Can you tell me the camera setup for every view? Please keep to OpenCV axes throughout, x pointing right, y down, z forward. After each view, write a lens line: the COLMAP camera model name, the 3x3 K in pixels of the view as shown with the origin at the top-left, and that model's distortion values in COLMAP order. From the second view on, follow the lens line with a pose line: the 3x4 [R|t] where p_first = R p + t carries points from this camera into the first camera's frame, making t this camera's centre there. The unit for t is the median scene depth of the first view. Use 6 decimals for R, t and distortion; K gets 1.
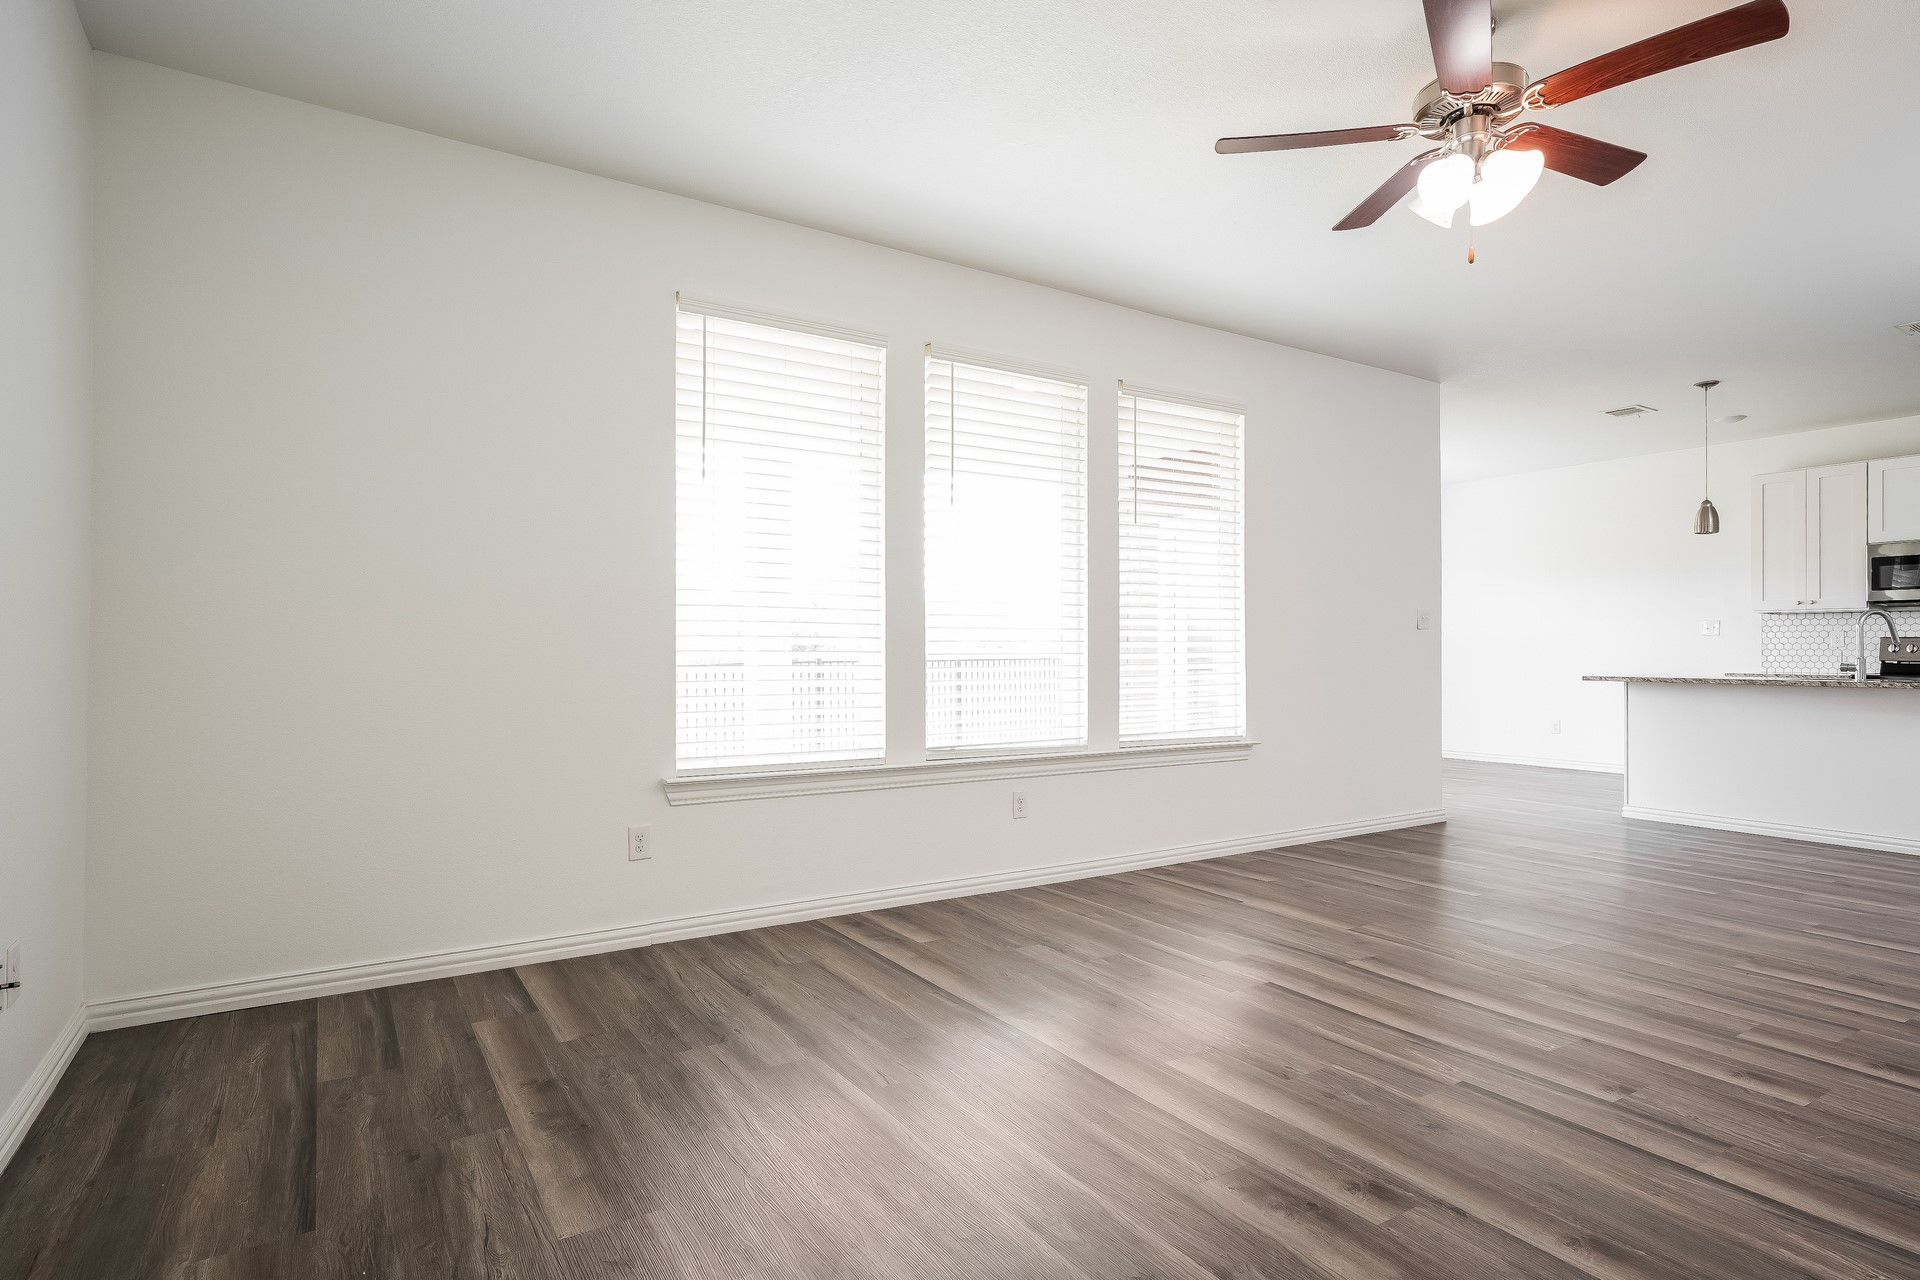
lens RADIAL K [[1035.6, 0, 960.0], [0, 1035.6, 640.0], [0, 0, 1]] dist [0.000180, 0.000250]
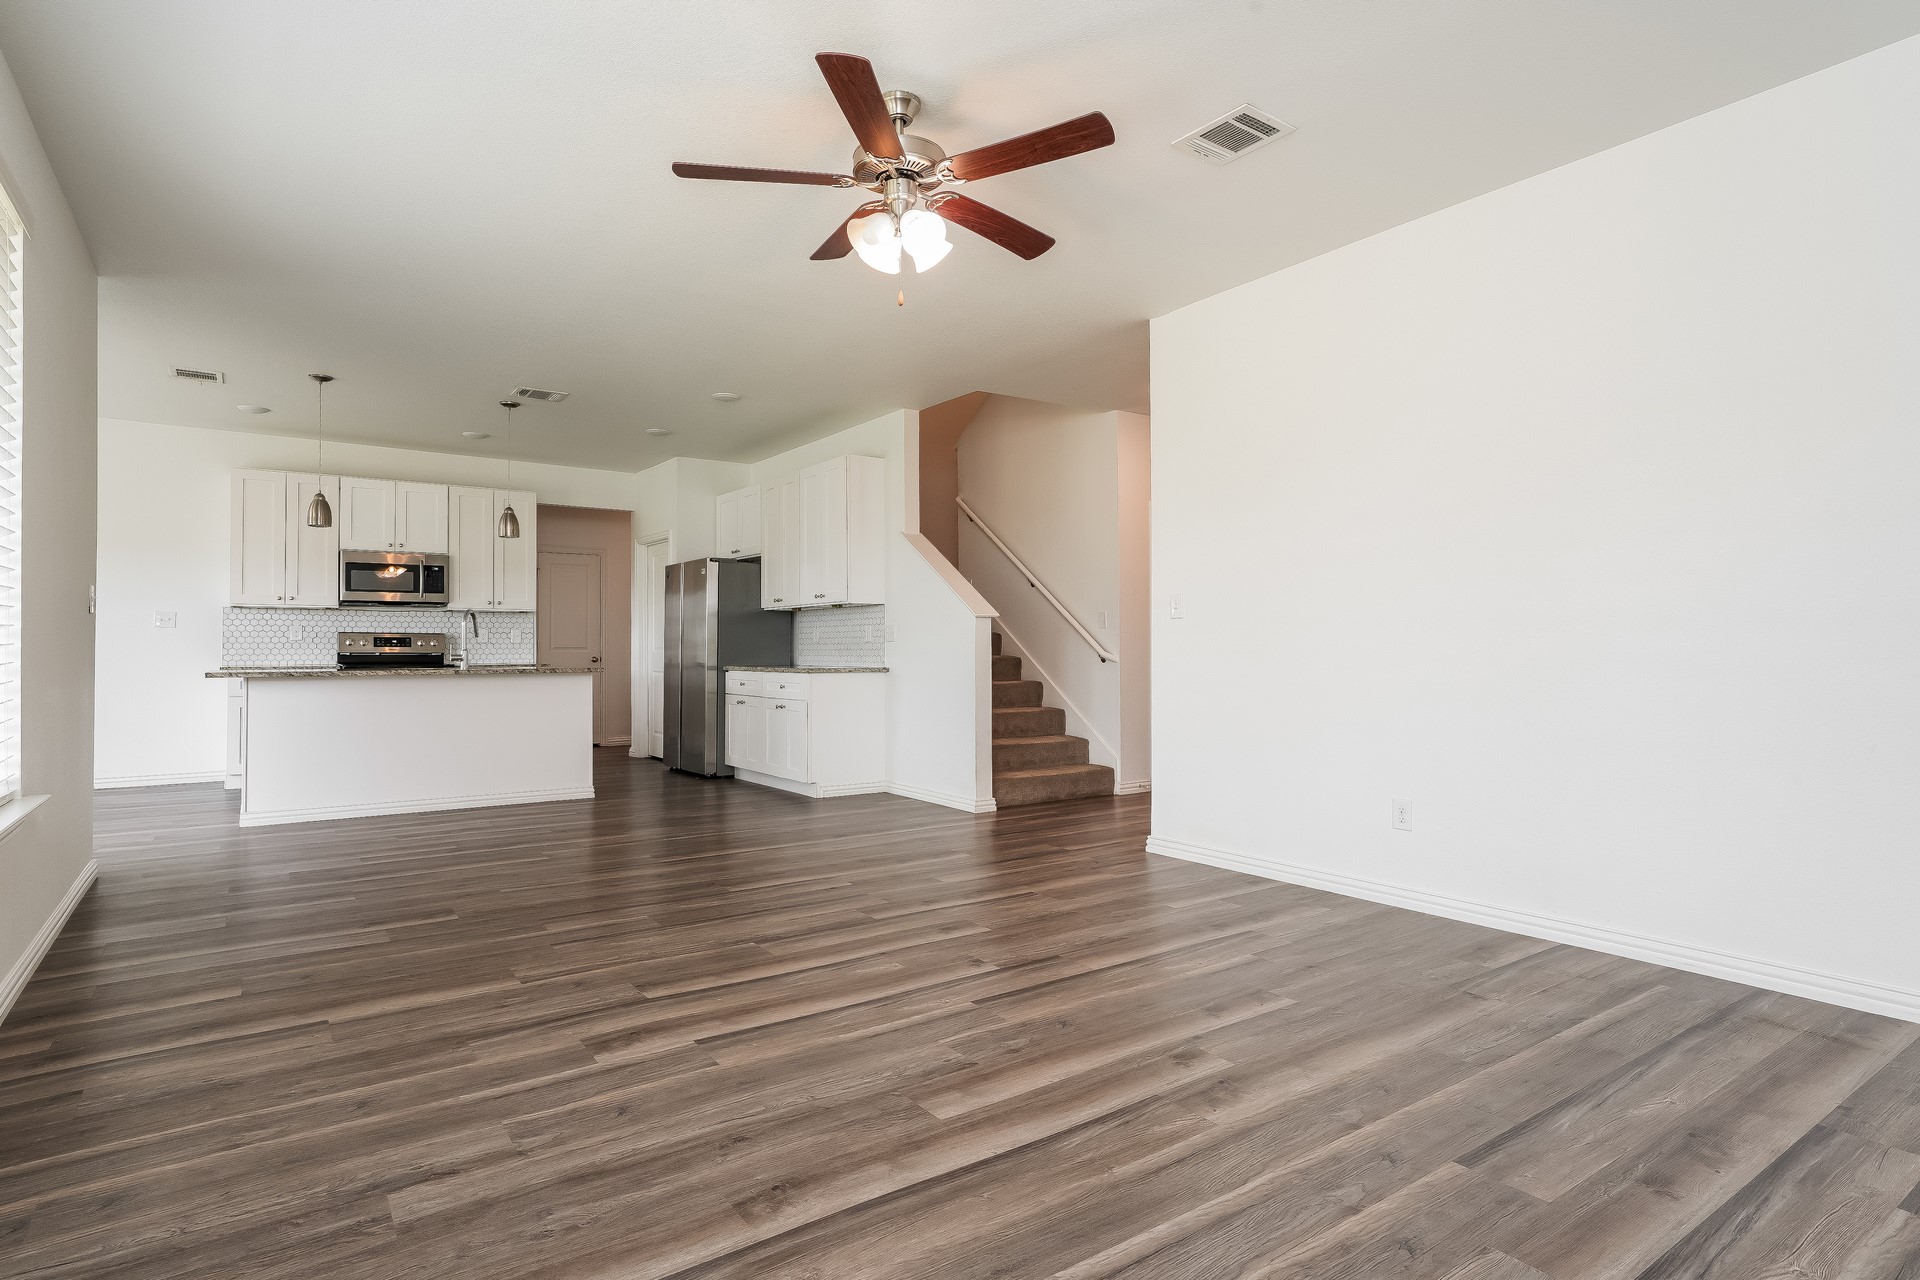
lens RADIAL K [[979.2, 0, 960.0], [0, 979.2, 640.0], [0, 0, 1]] dist [0.001256, 0.000416]
pose [[-0.056149, 0.004507, 0.998412, -0.295549], [-0.010416, 0.999933, -0.005100, 0.005694], [-0.998368, -0.010686, -0.056098, 0.491790]]
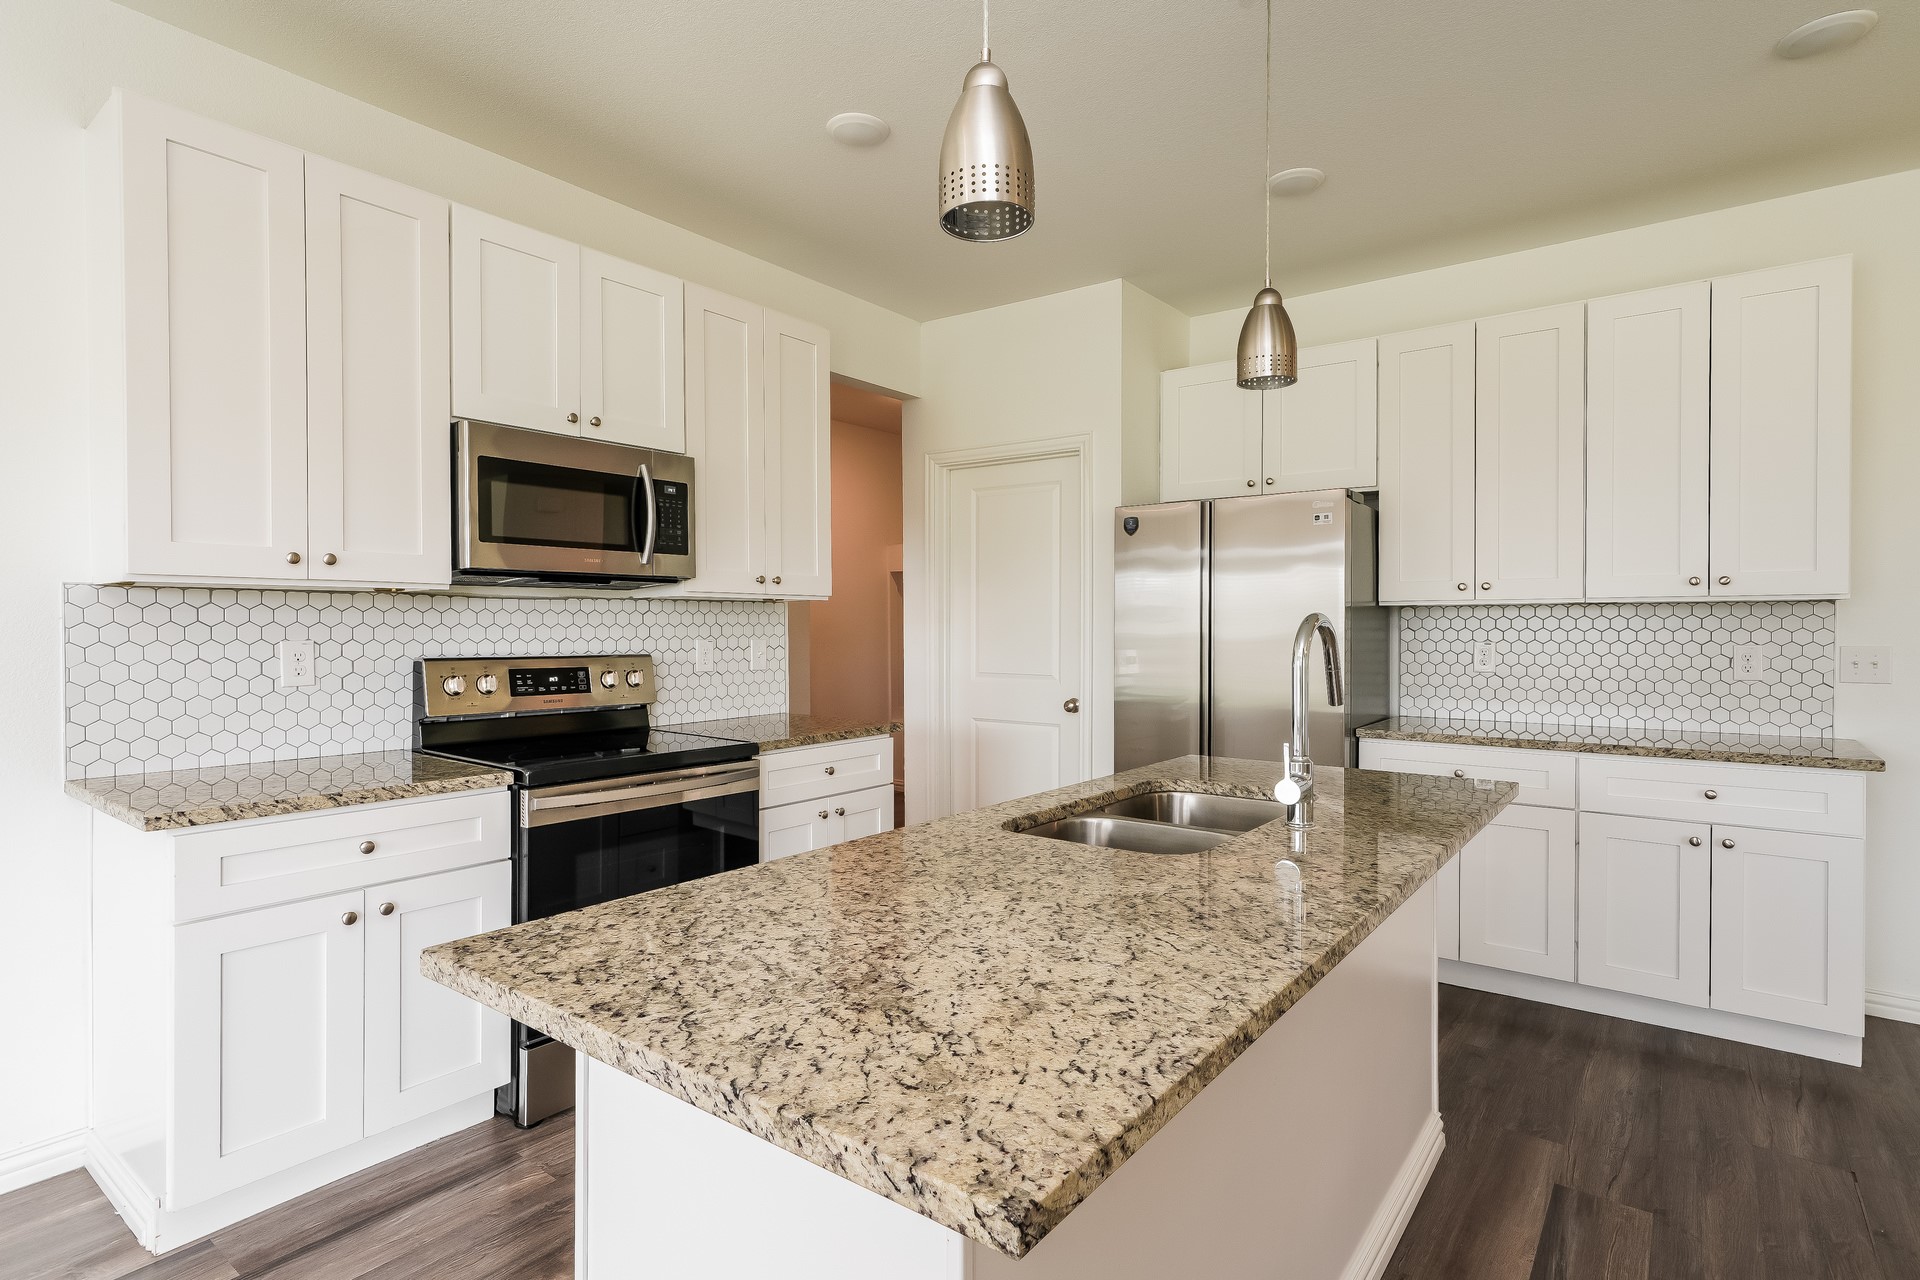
lens RADIAL K [[993.4, 0, 960.0], [0, 993.4, 640.0], [0, 0, 1]] dist [-0.000865, 0.000367]
pose [[-0.346095, -0.011587, 0.938128, 0.597460], [-0.007090, 0.999927, 0.009735, -0.019629], [-0.938173, -0.003282, -0.346152, 1.224314]]
